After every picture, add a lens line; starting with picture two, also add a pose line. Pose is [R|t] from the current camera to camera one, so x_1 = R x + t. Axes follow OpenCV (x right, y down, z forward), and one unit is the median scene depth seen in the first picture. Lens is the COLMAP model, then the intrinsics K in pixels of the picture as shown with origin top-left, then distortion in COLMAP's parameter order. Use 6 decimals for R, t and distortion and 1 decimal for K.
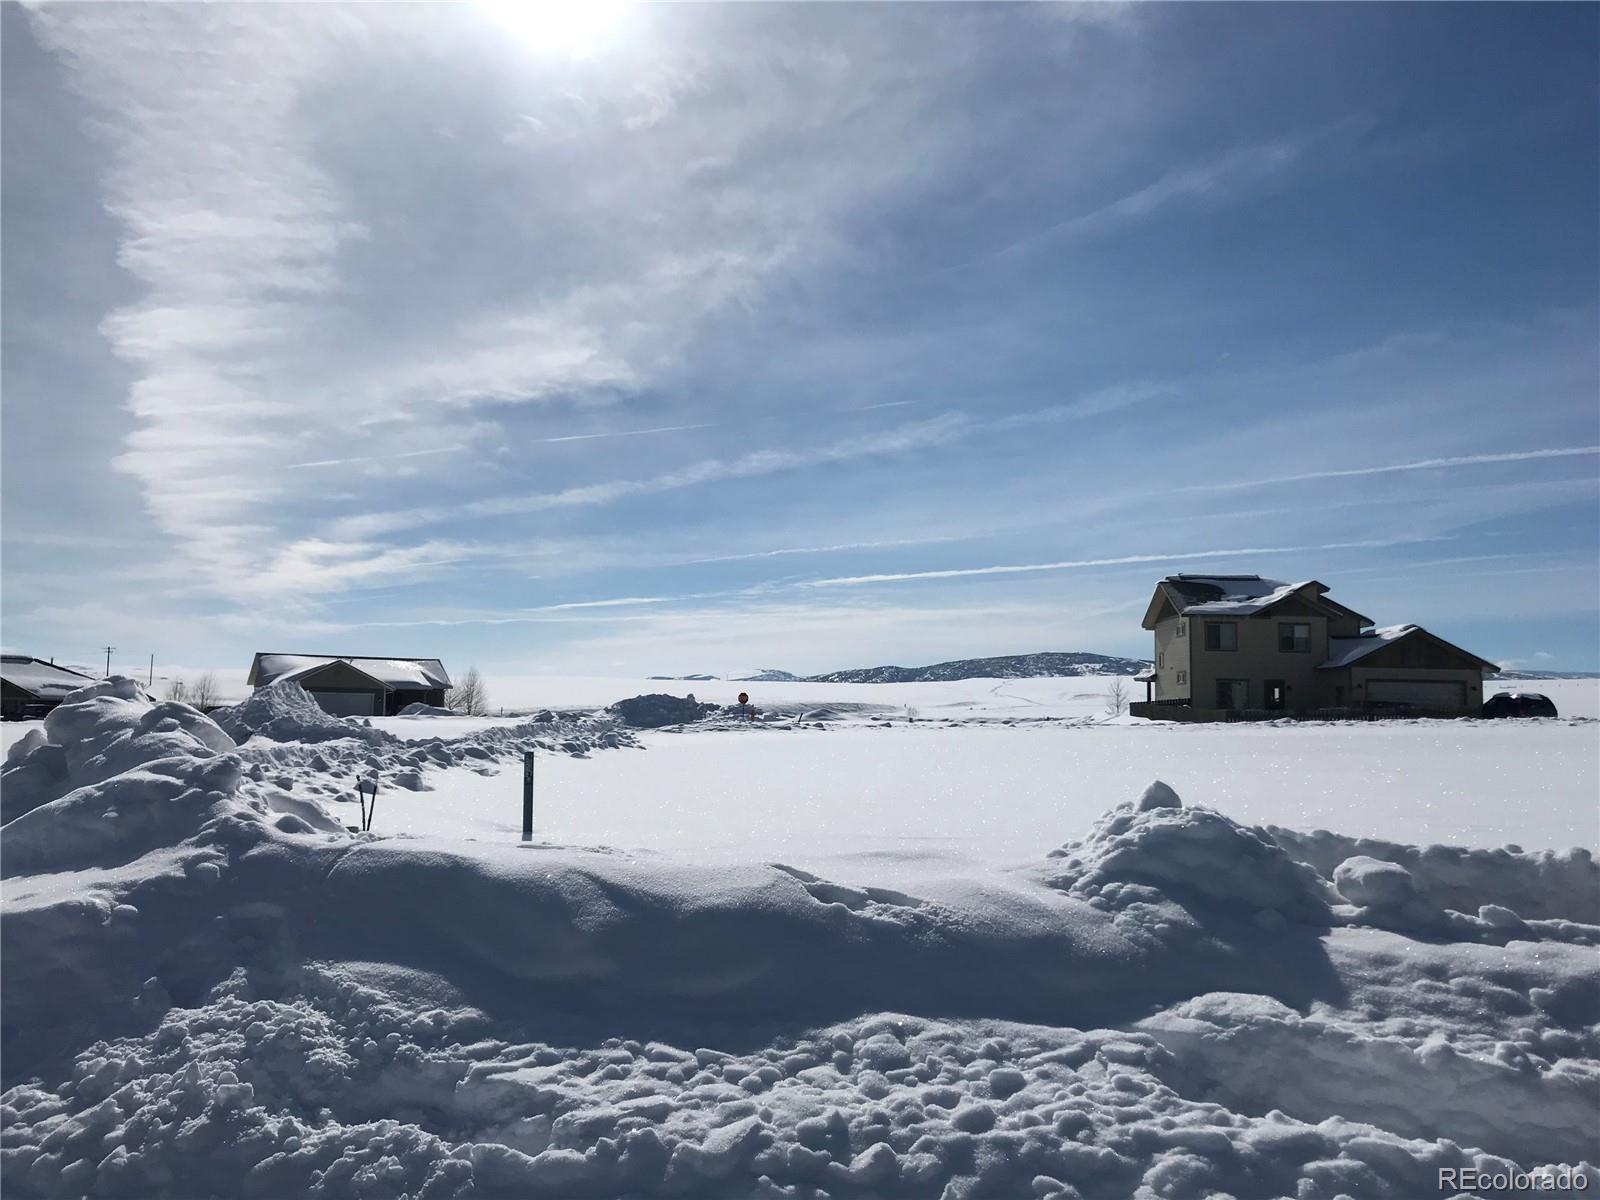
lens RADIAL K [[1320.3, 0, 792.8], [0, 1320.3, 617.2], [0, 0, 1]] dist [0.039735, -0.013278]
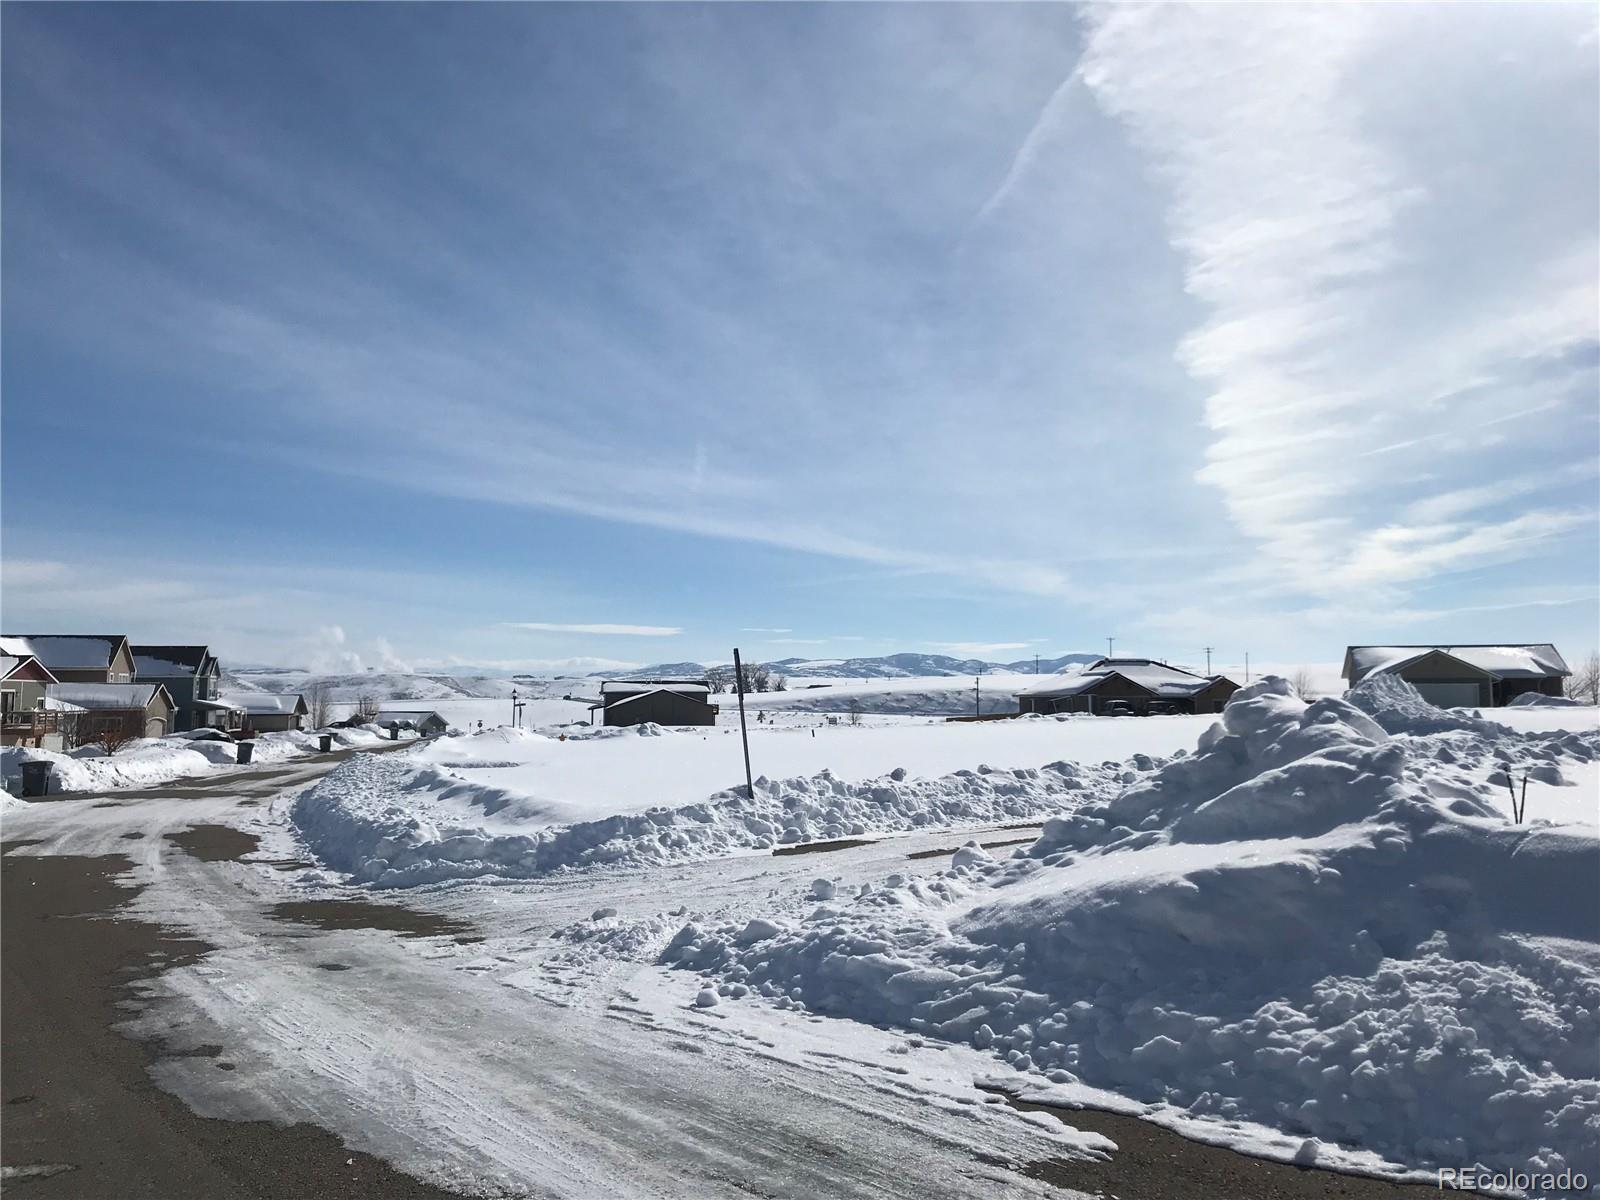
lens RADIAL K [[1320.3, 0, 792.8], [0, 1320.3, 617.2], [0, 0, 1]] dist [0.039735, -0.013278]
pose [[0.713374, -0.066570, -0.697615, 0.001352], [0.070177, 0.997260, -0.023402, -0.011502], [0.697261, -0.032262, 0.716091, -0.145643]]
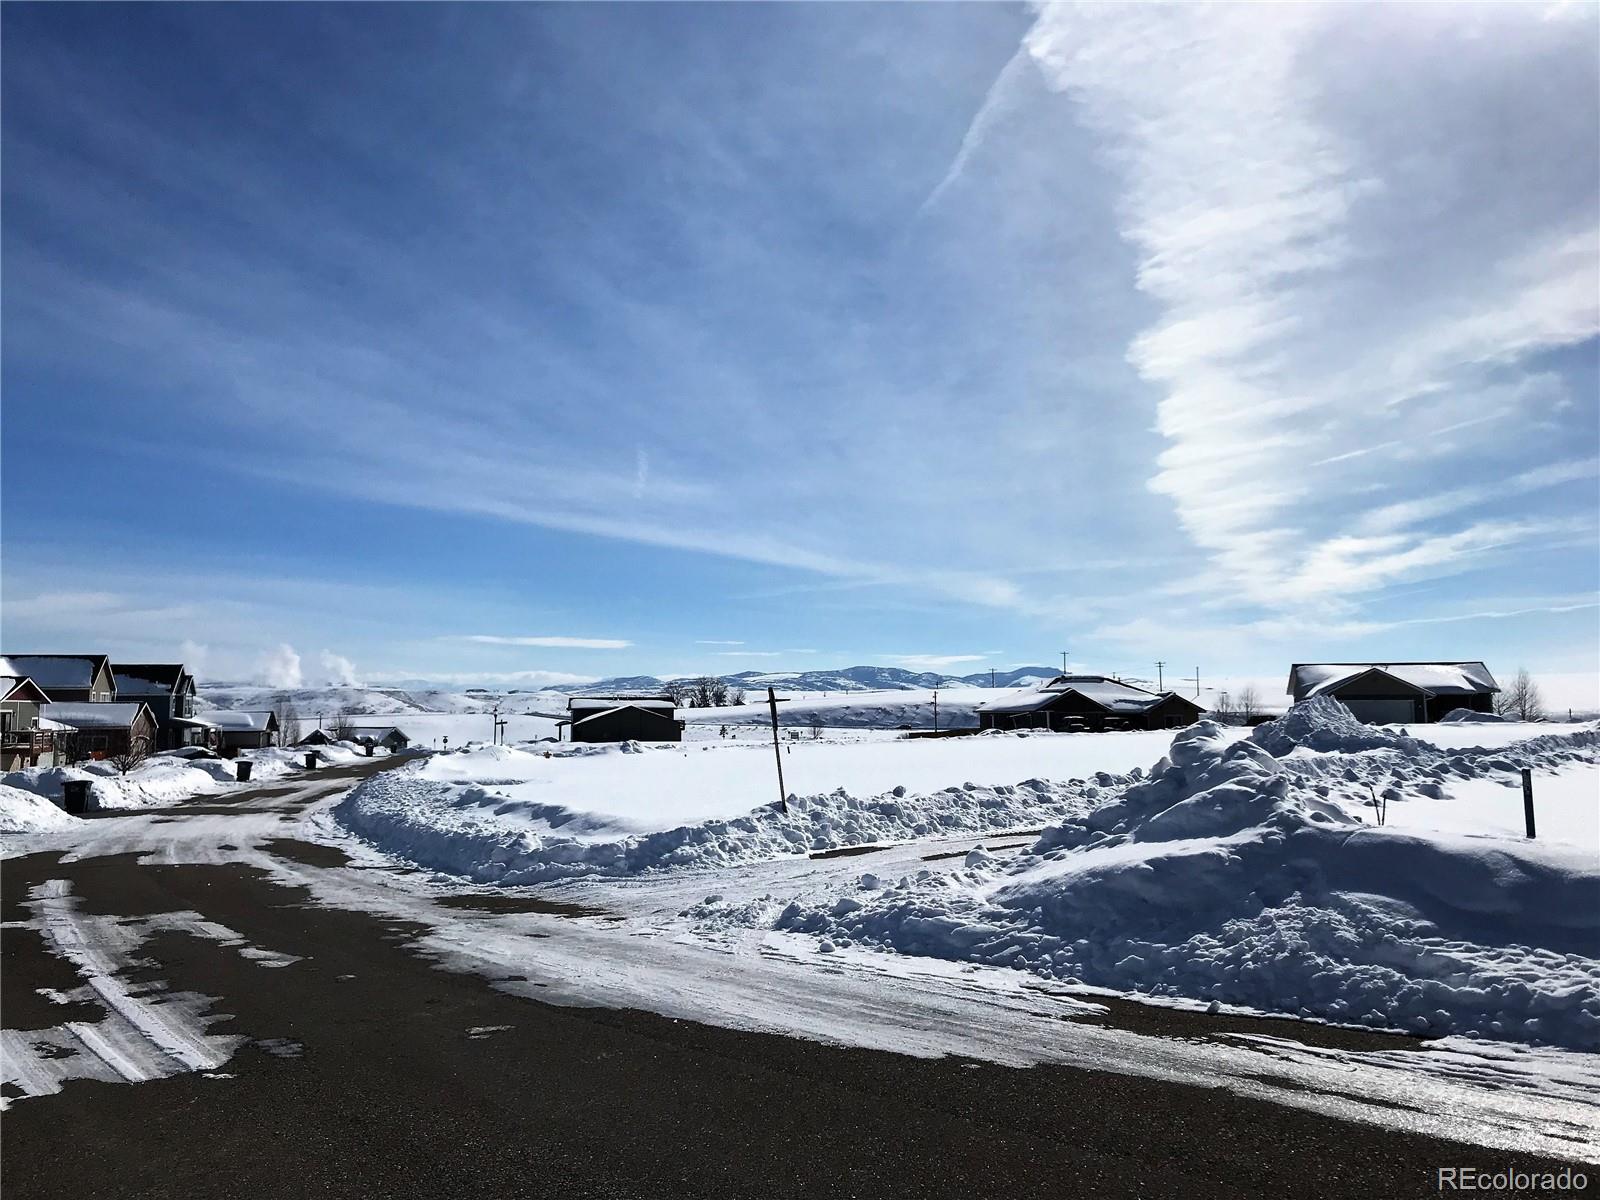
lens RADIAL K [[1339.7, 0, 762.9], [0, 1339.7, 594.7], [0, 0, 1]] dist [0.035345, -0.013525]
pose [[0.724431, -0.084985, -0.684088, 0.295209], [0.073120, 0.996246, -0.046332, -0.094892], [0.685458, -0.016456, 0.727926, -0.702562]]
